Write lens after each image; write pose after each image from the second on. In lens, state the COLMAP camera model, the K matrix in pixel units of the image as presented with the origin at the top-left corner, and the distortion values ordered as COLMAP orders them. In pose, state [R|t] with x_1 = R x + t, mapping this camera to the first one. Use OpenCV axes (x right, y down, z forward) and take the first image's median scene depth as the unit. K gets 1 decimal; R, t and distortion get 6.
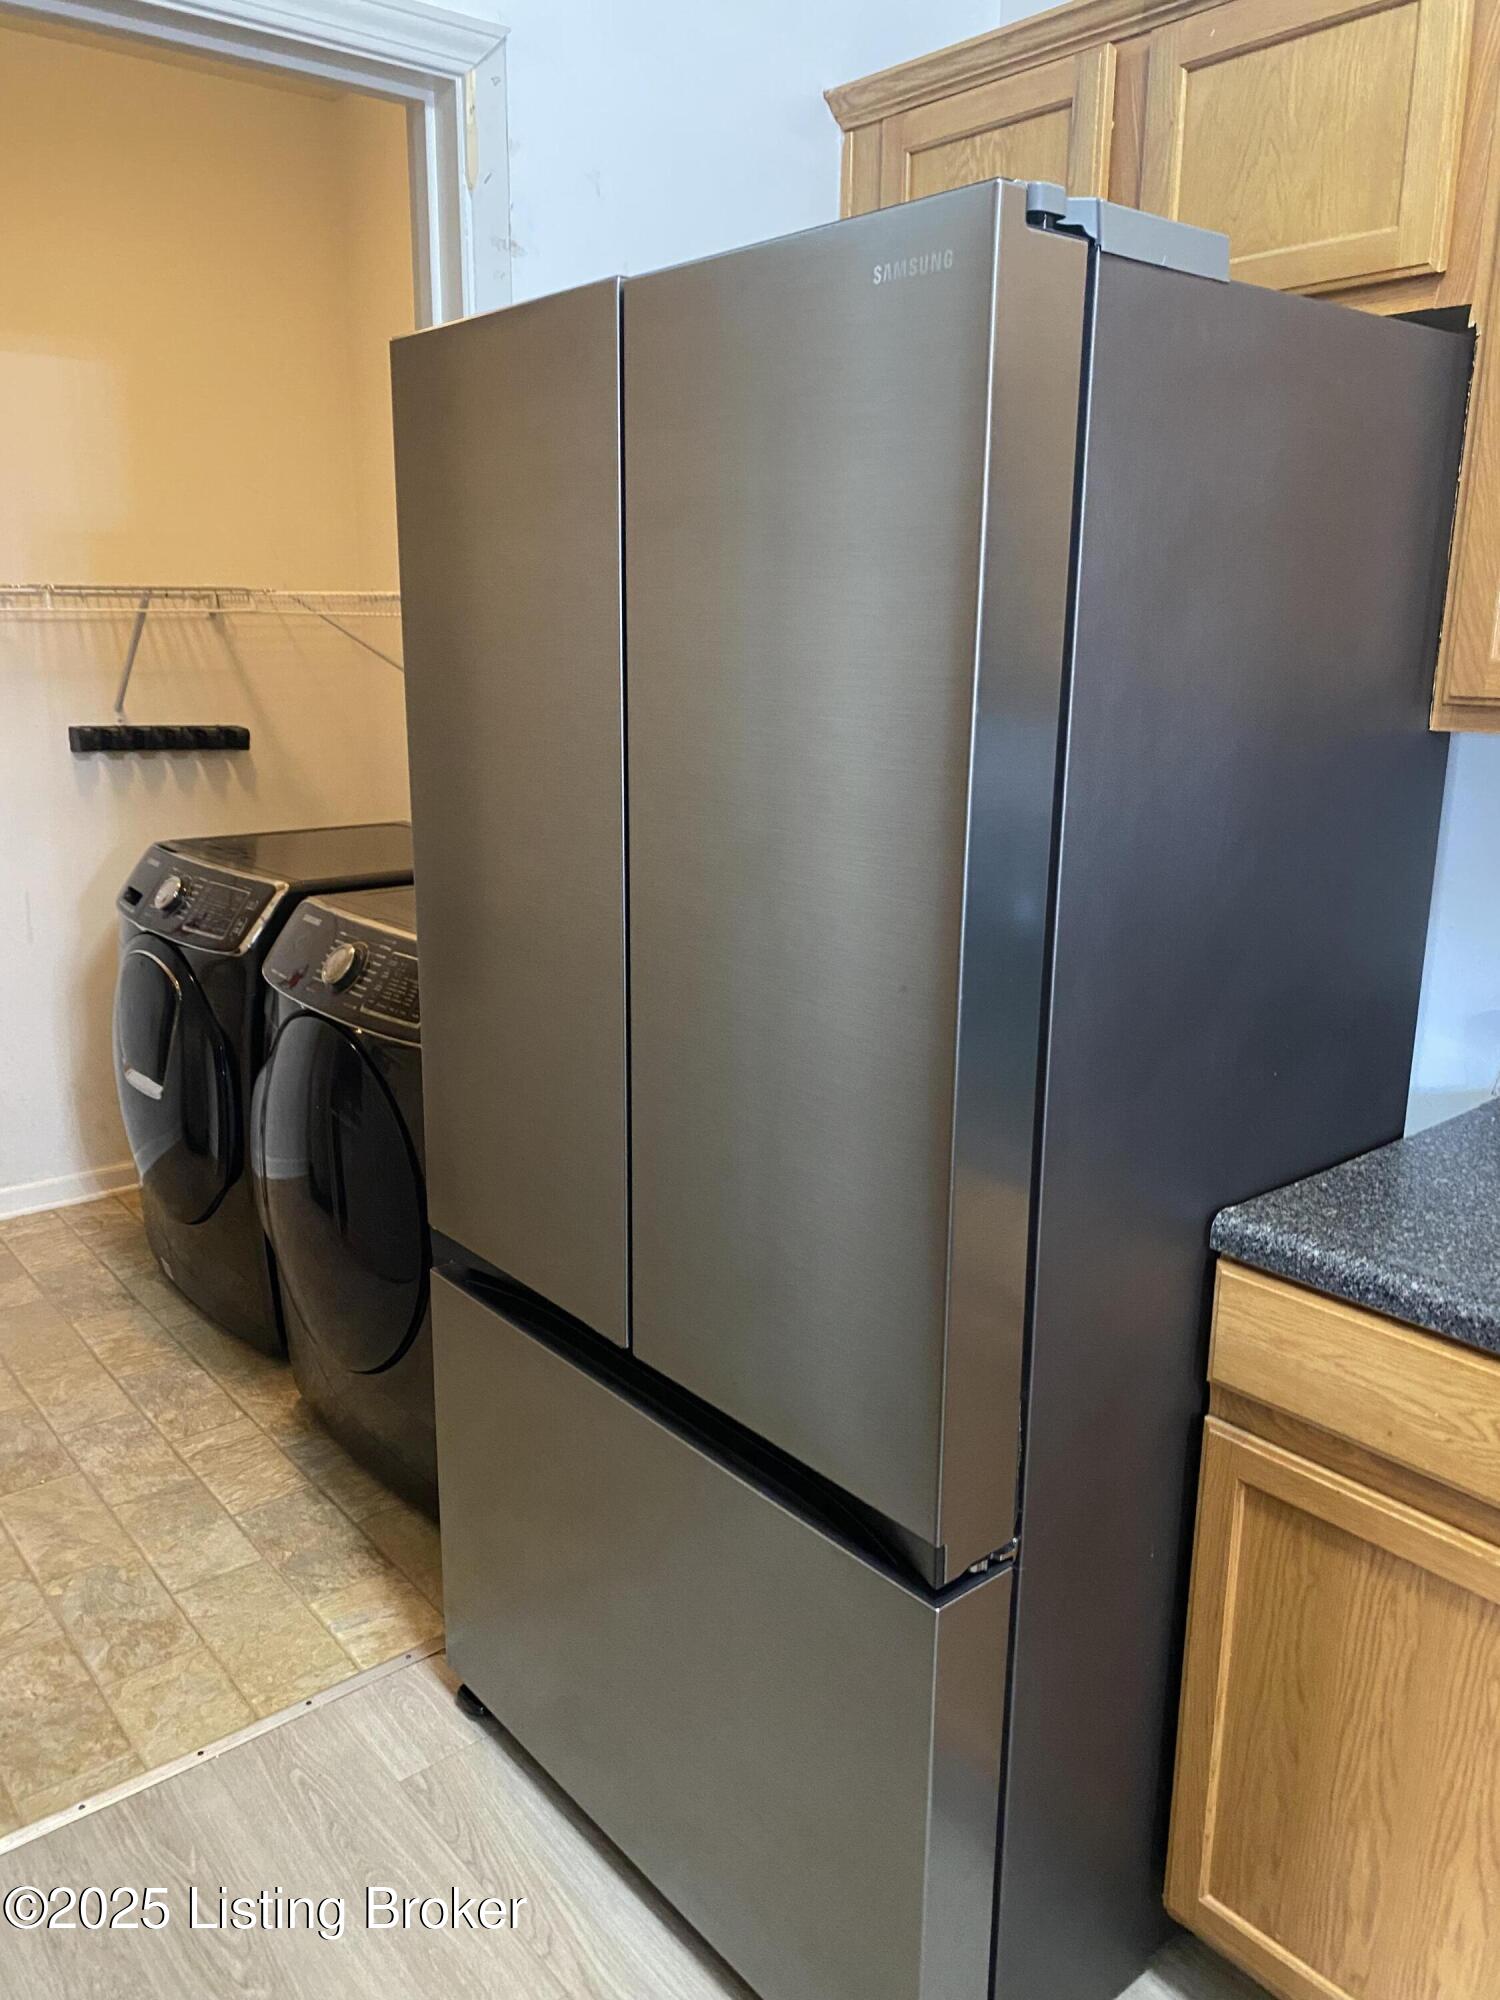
lens RADIAL K [[1487.5, 0, 727.5], [0, 1487.5, 980.2], [0, 0, 1]] dist [-0.002013, -0.004685]
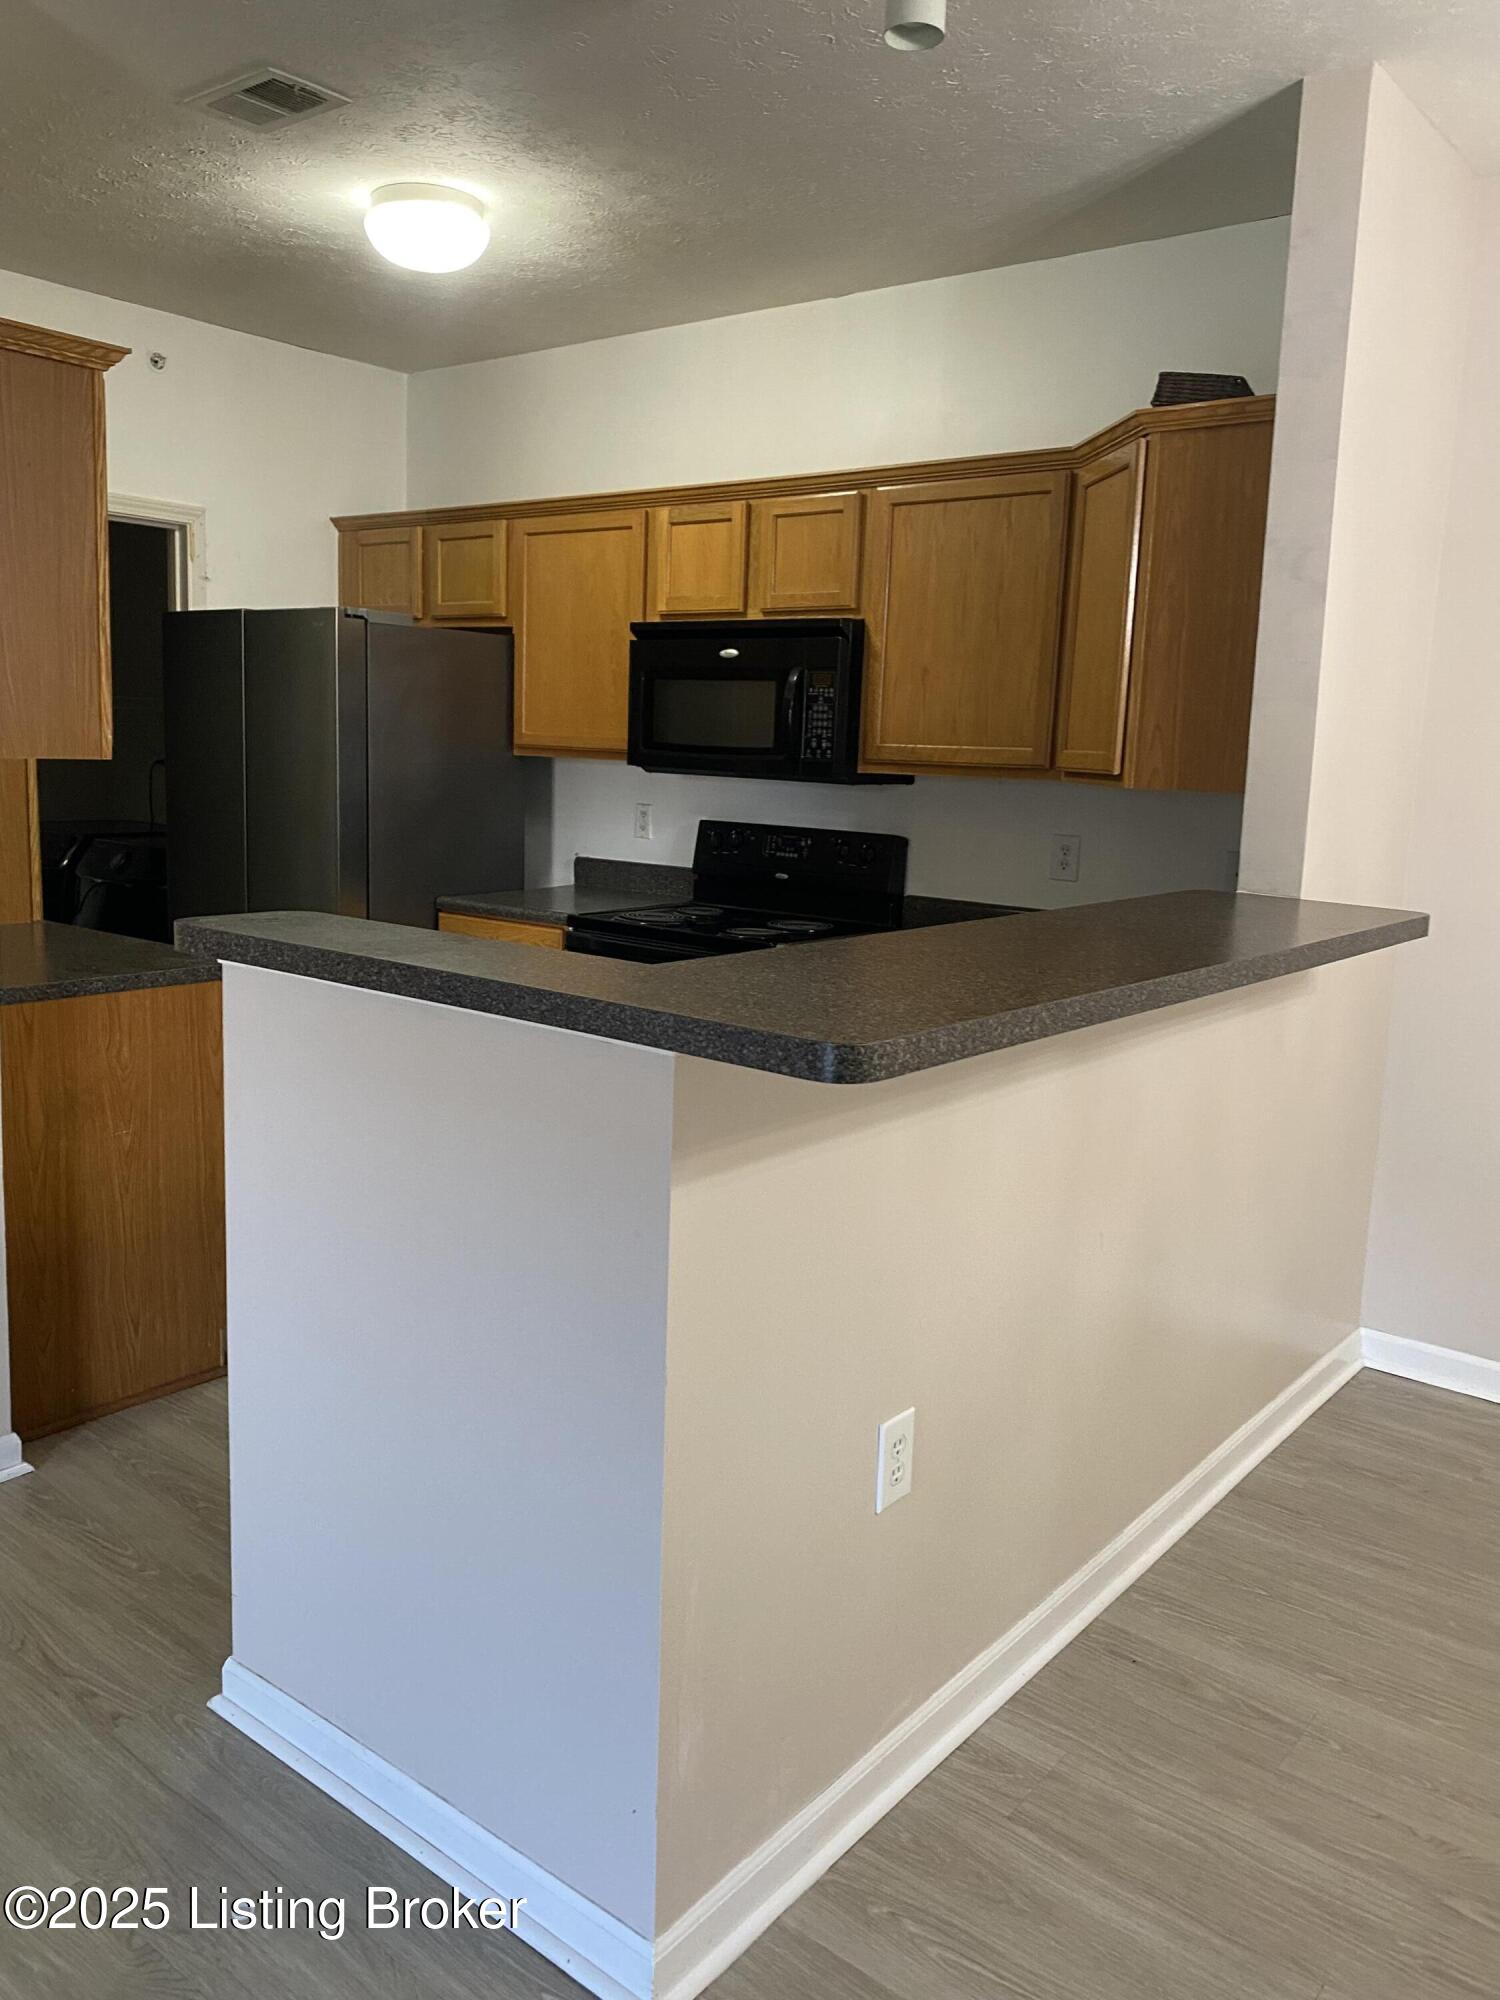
lens RADIAL K [[1522.7, 0, 742.8], [0, 1522.7, 987.3], [0, 0, 1]] dist [0.016190, -0.007135]
pose [[0.975955, -0.007581, 0.217841, 0.237121], [0.022706, 0.997494, -0.067013, 0.557856], [-0.216787, 0.070348, 0.973681, -2.247860]]
